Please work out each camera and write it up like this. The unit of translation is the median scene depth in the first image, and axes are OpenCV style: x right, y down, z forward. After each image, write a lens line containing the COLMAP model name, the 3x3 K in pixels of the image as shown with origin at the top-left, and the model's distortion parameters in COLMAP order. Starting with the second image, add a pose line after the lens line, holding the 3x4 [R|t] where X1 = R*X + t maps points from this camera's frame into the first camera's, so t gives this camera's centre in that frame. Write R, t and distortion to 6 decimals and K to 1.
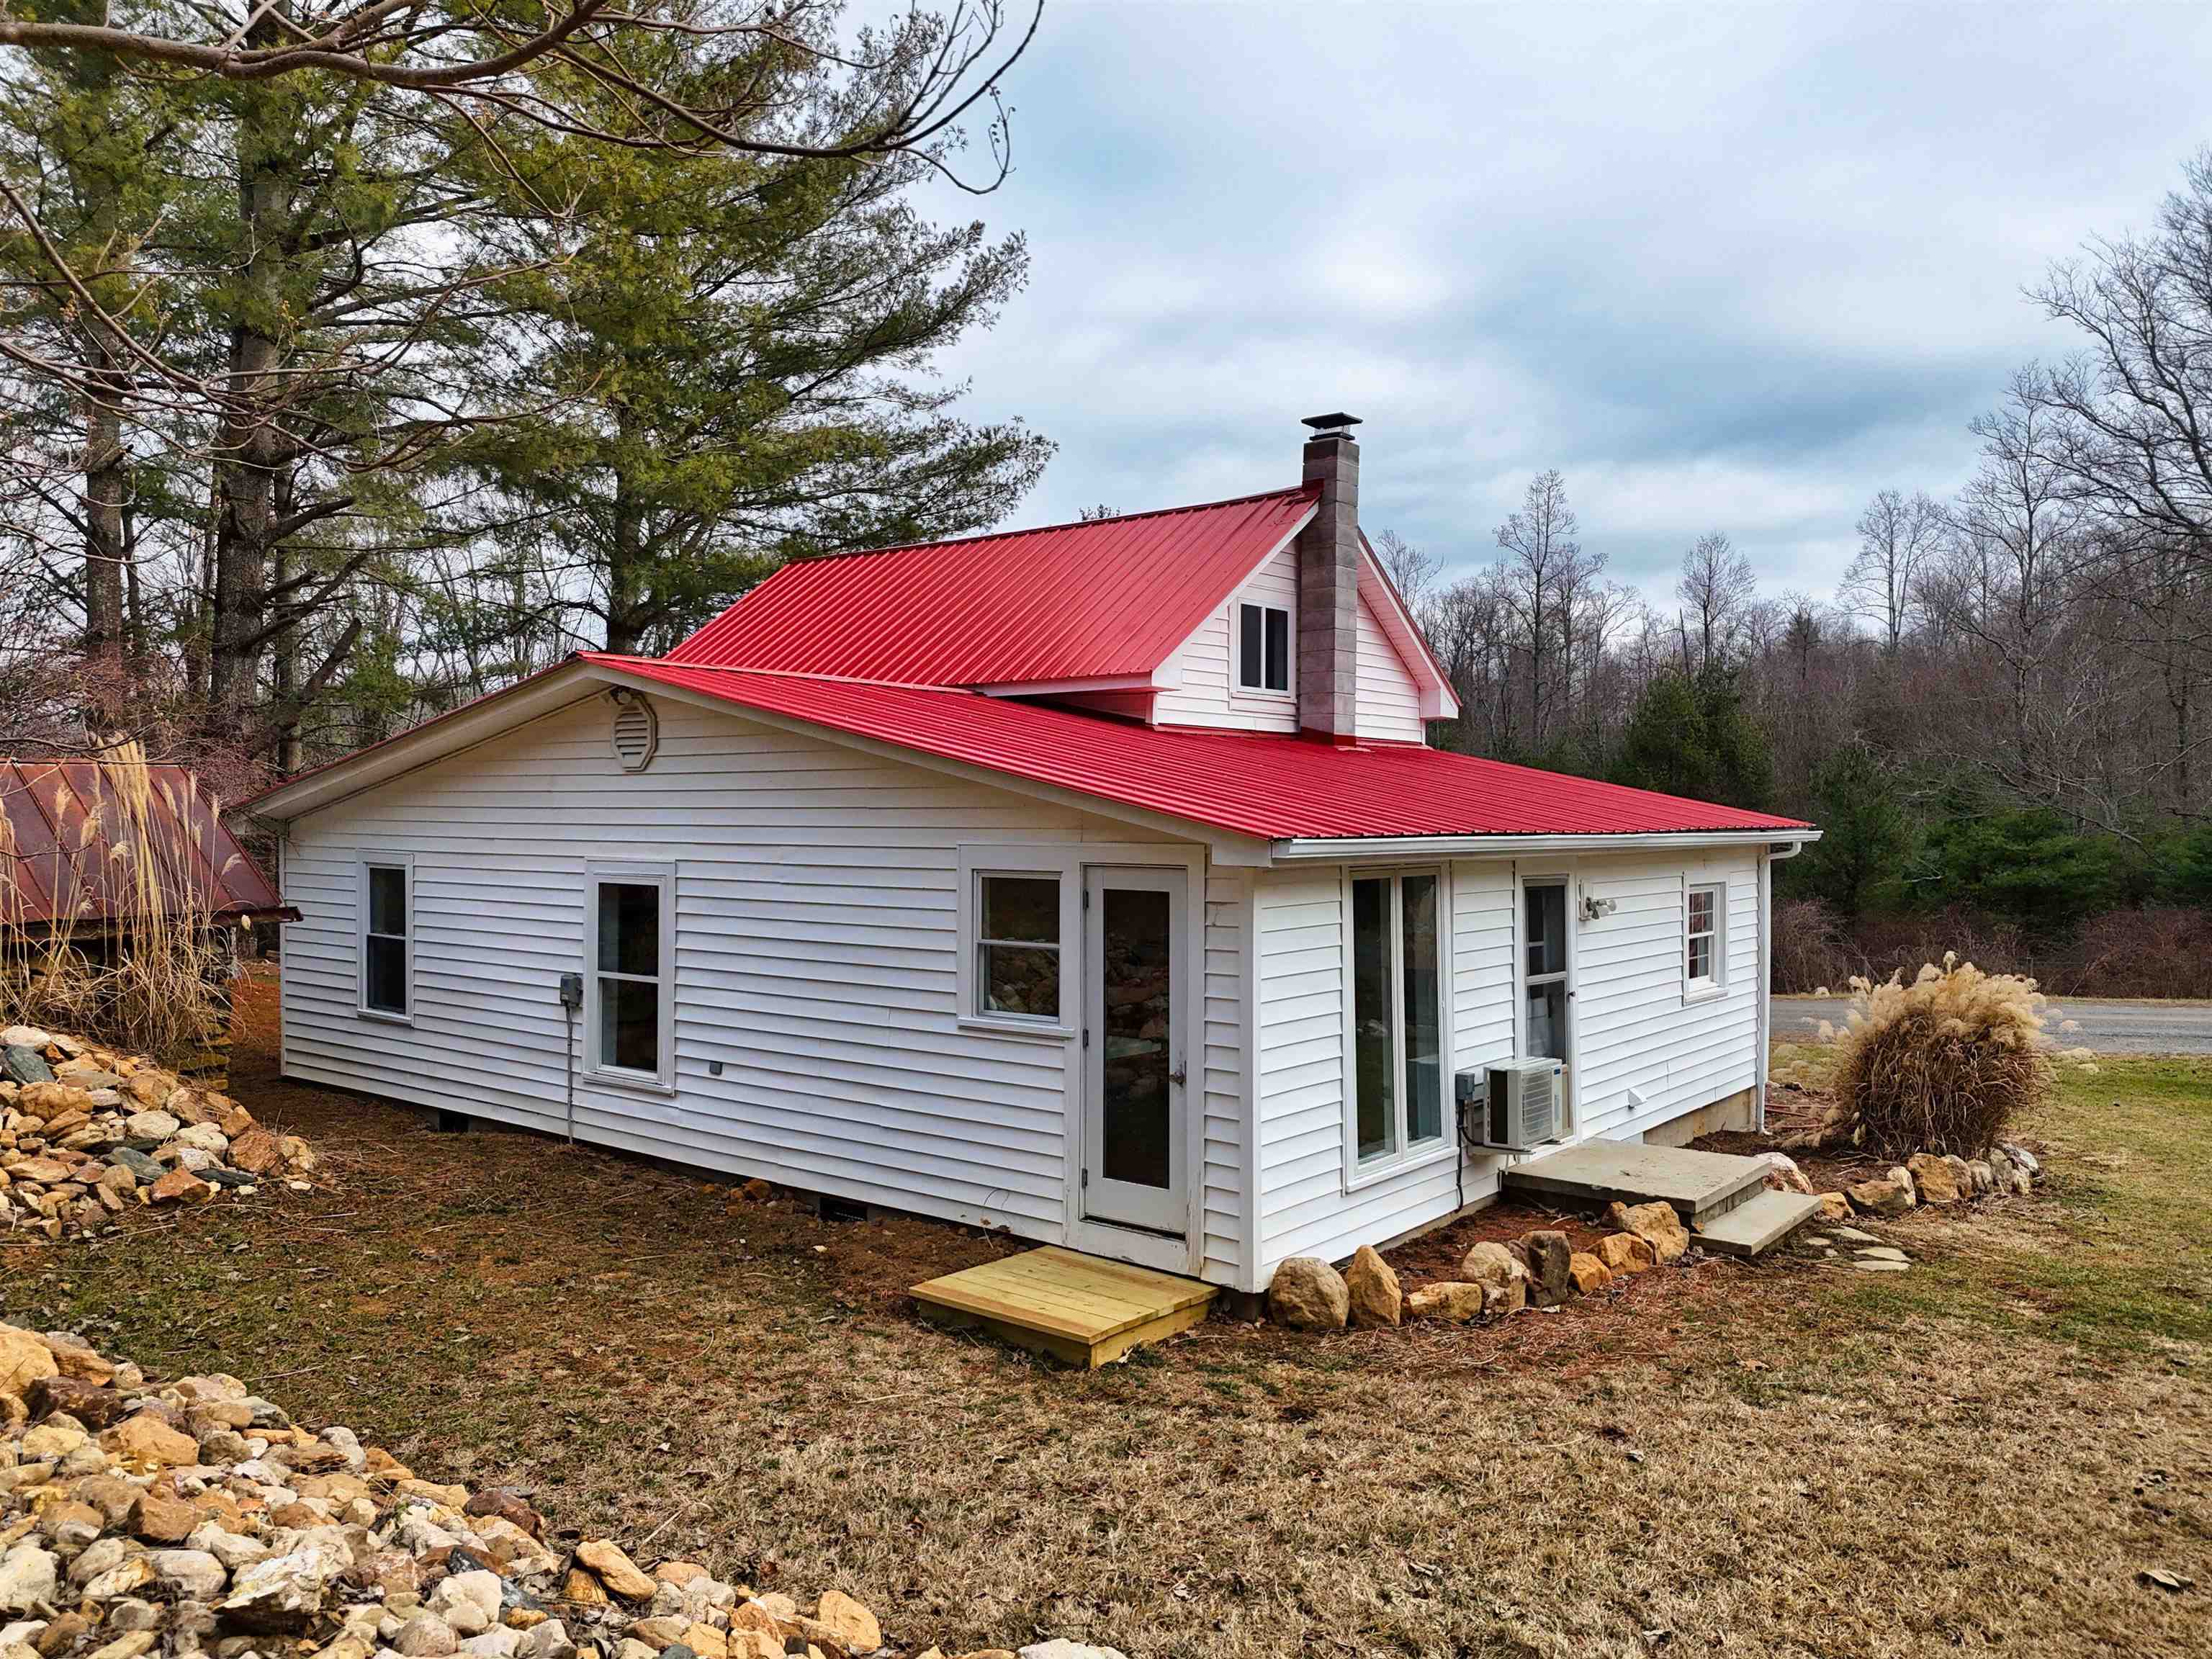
lens RADIAL K [[1616.0, 0, 1111.2], [0, 1616.0, 829.9], [0, 0, 1]] dist [0.047014, -0.036241]
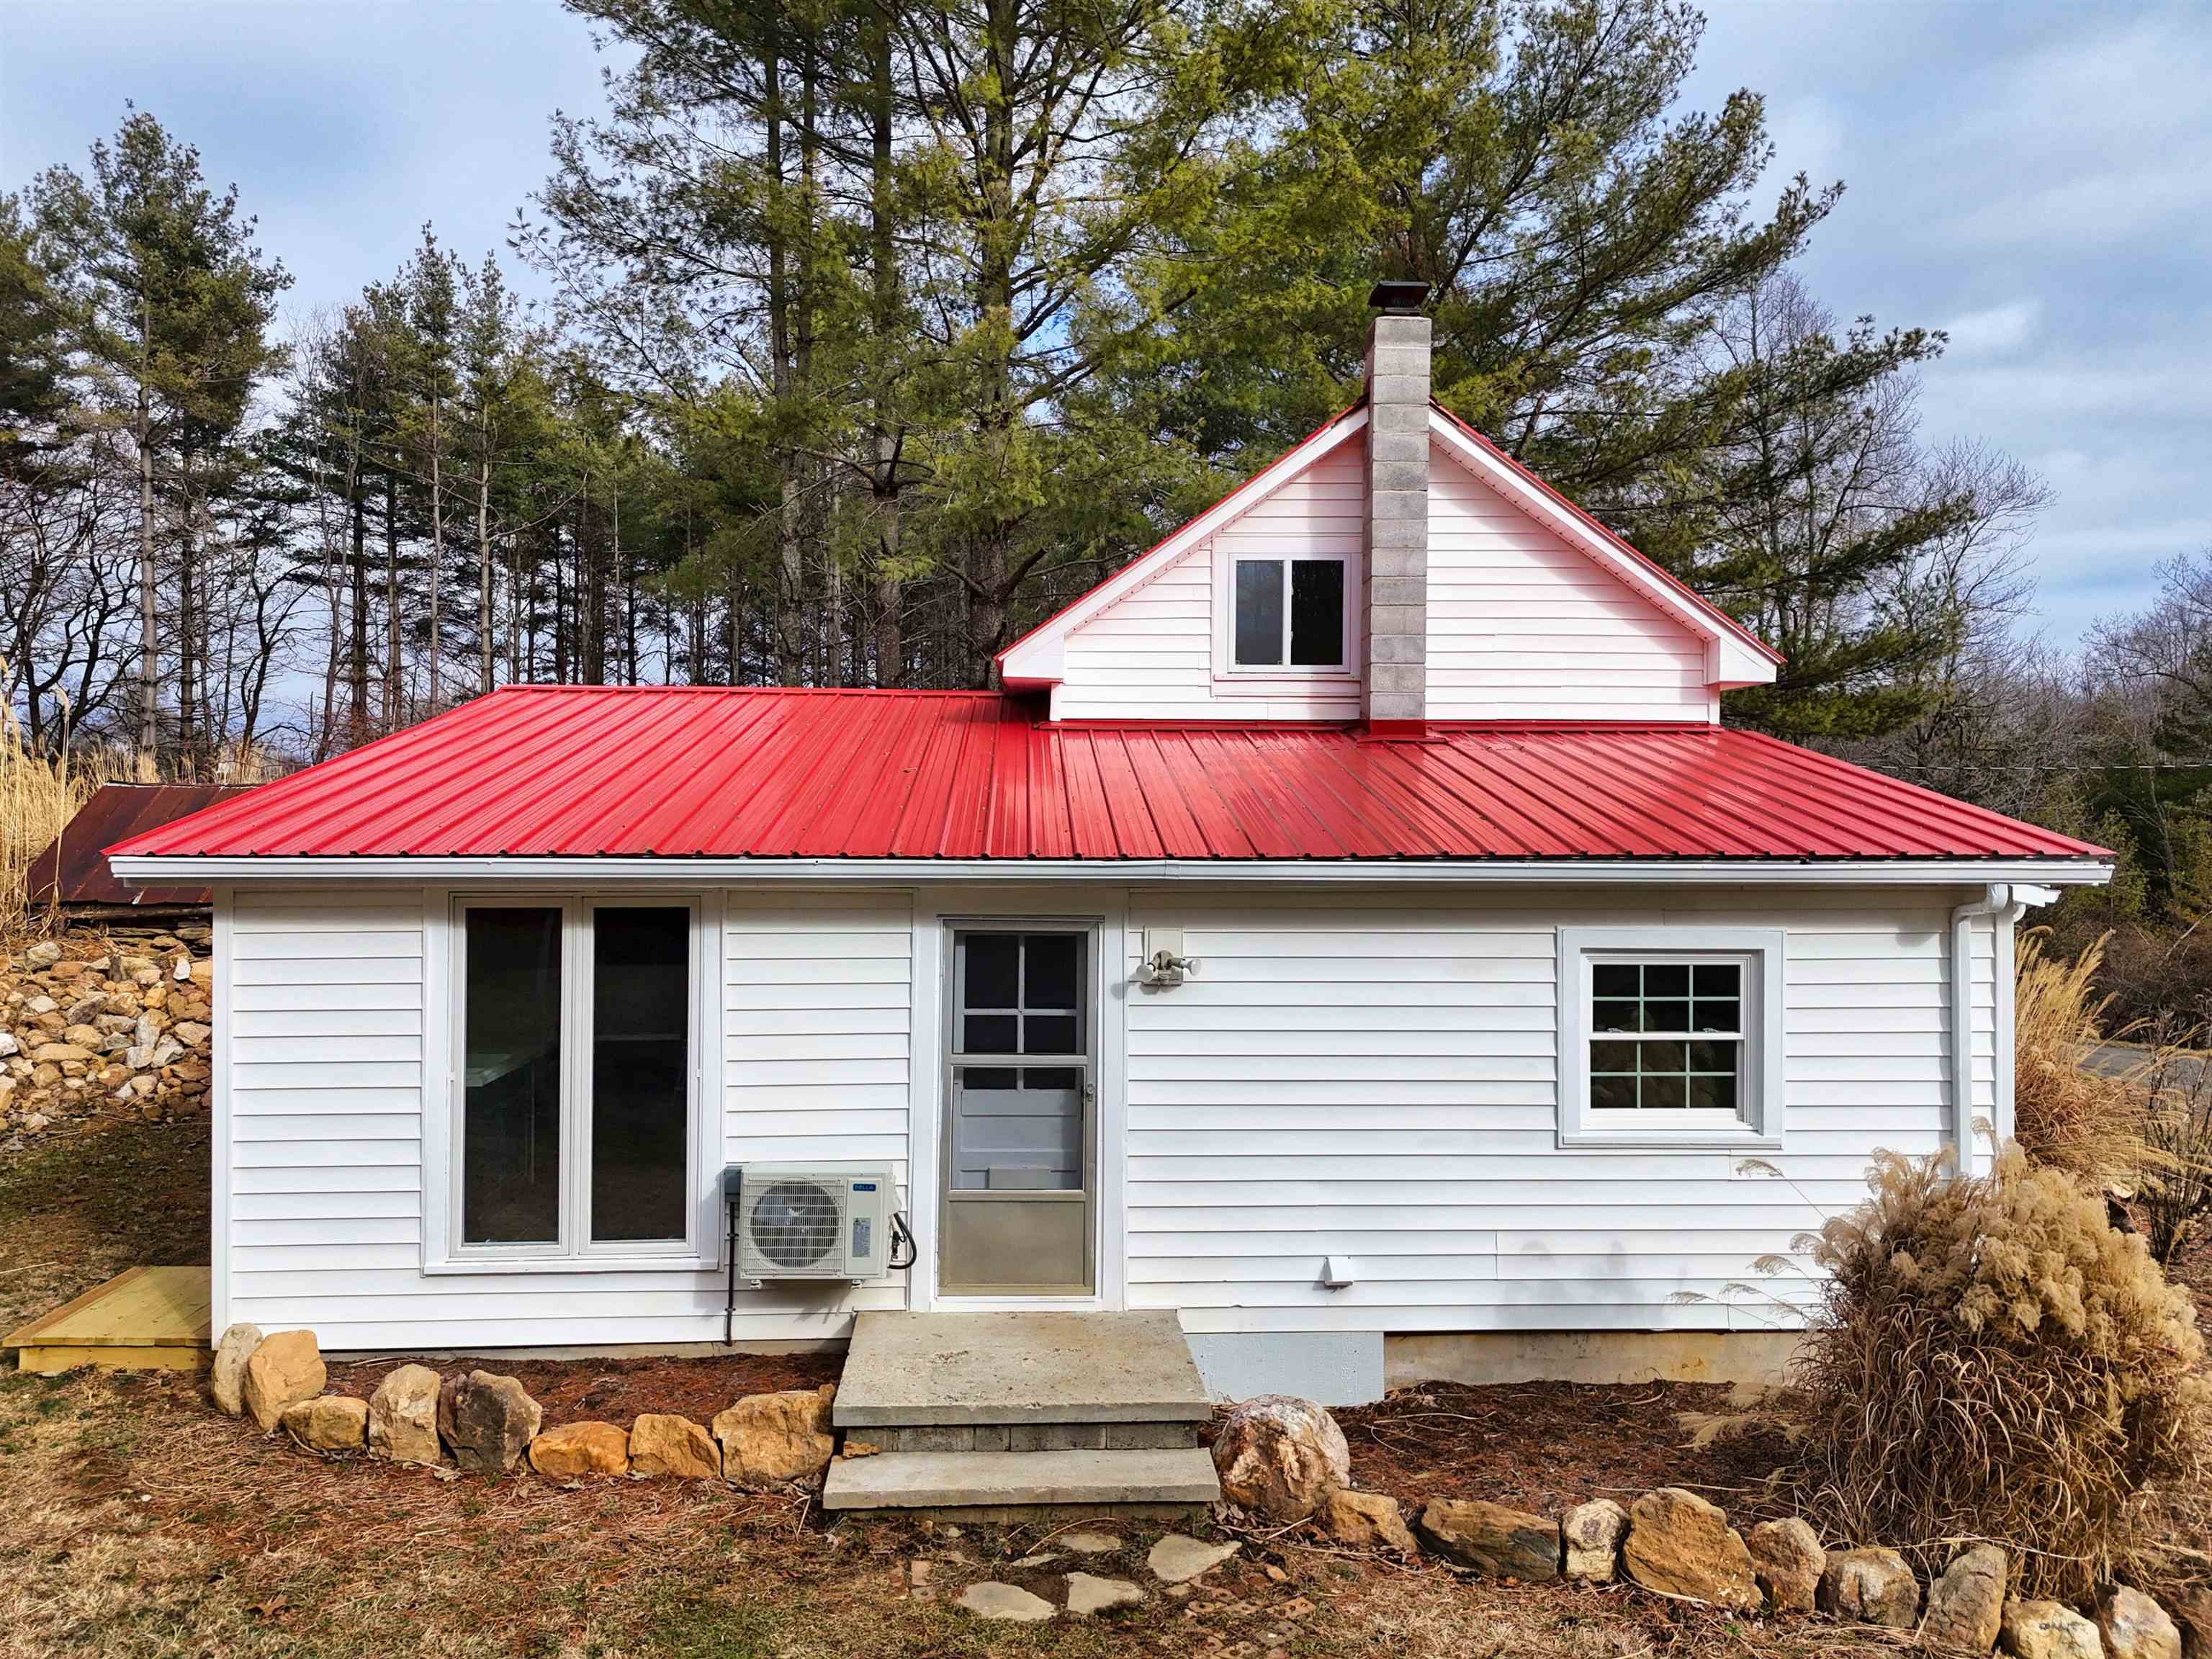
lens RADIAL K [[1616.0, 0, 1117.0], [0, 1616.0, 820.5], [0, 0, 1]] dist [0.047014, -0.036241]
pose [[0.658205, 0.000411, -0.752839, 0.800025], [-0.005192, 0.999979, -0.003993, -0.012510], [0.752821, 0.006537, 0.658193, 0.542048]]
